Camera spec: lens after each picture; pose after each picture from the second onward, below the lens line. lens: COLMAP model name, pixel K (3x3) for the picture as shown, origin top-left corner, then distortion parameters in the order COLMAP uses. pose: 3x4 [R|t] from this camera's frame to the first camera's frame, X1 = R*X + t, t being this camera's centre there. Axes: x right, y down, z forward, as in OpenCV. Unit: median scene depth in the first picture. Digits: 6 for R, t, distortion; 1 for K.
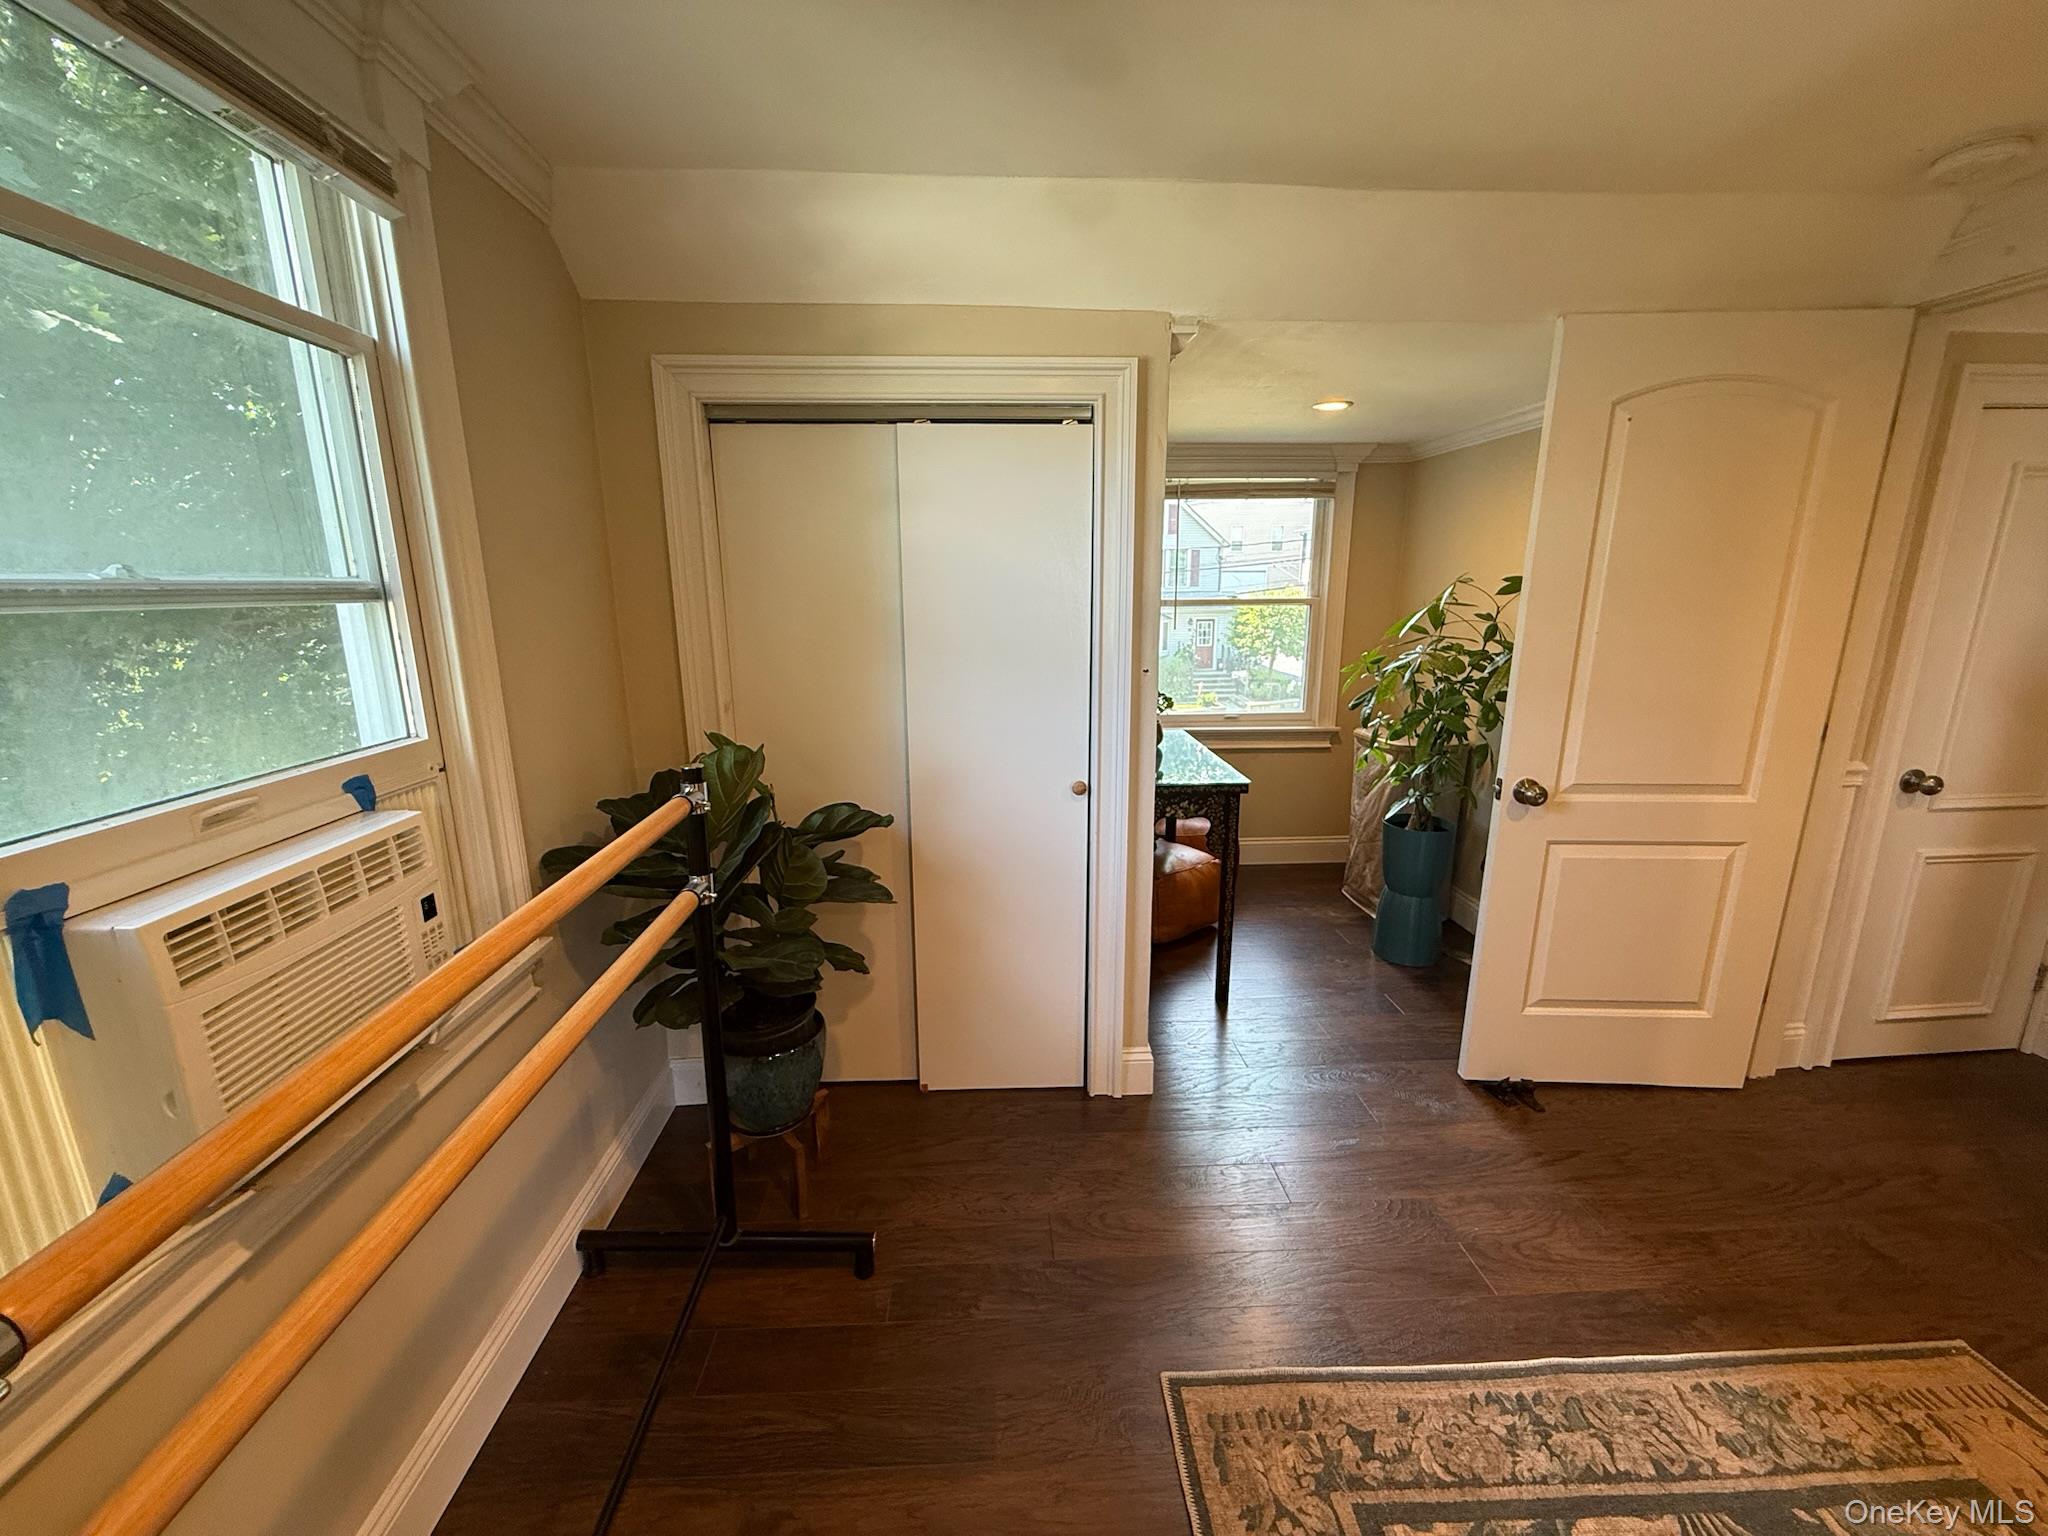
lens RADIAL K [[816.8, 0, 1021.8], [0, 816.8, 768.8], [0, 0, 1]] dist [0.000897, -0.000082]
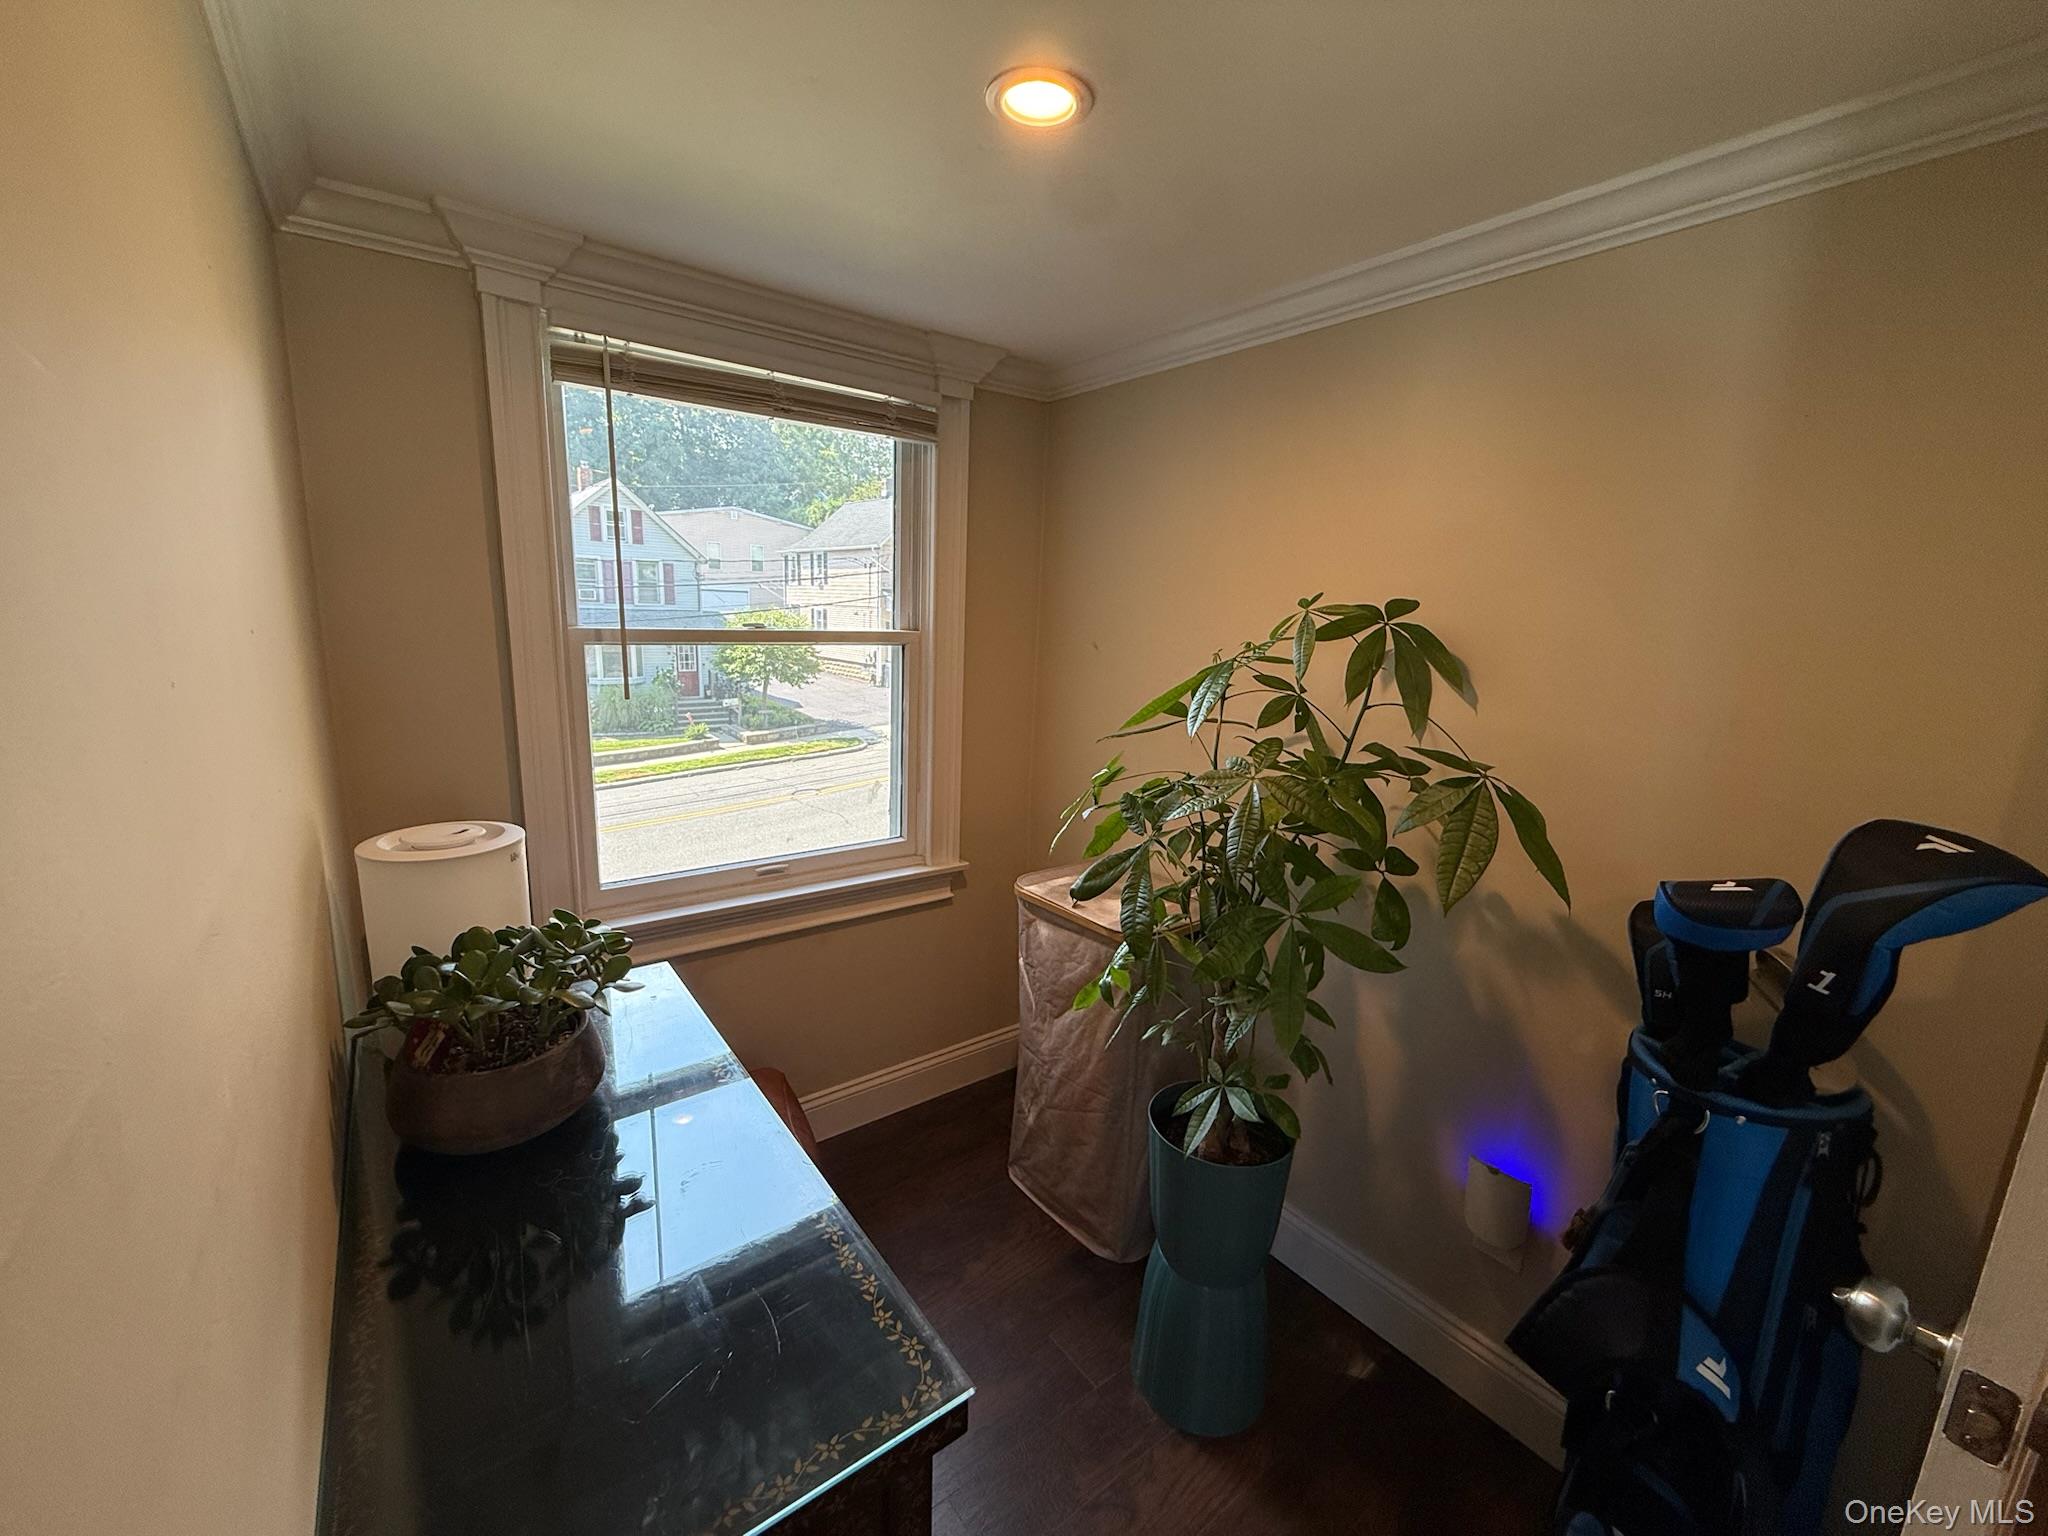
lens RADIAL K [[816.8, 0, 1021.8], [0, 816.8, 768.8], [0, 0, 1]] dist [0.000897, -0.000082]
pose [[0.823066, -0.072220, 0.563335, 0.106561], [0.086387, 0.996261, 0.001504, -0.108620], [-0.561337, 0.047427, 0.826227, 0.496584]]
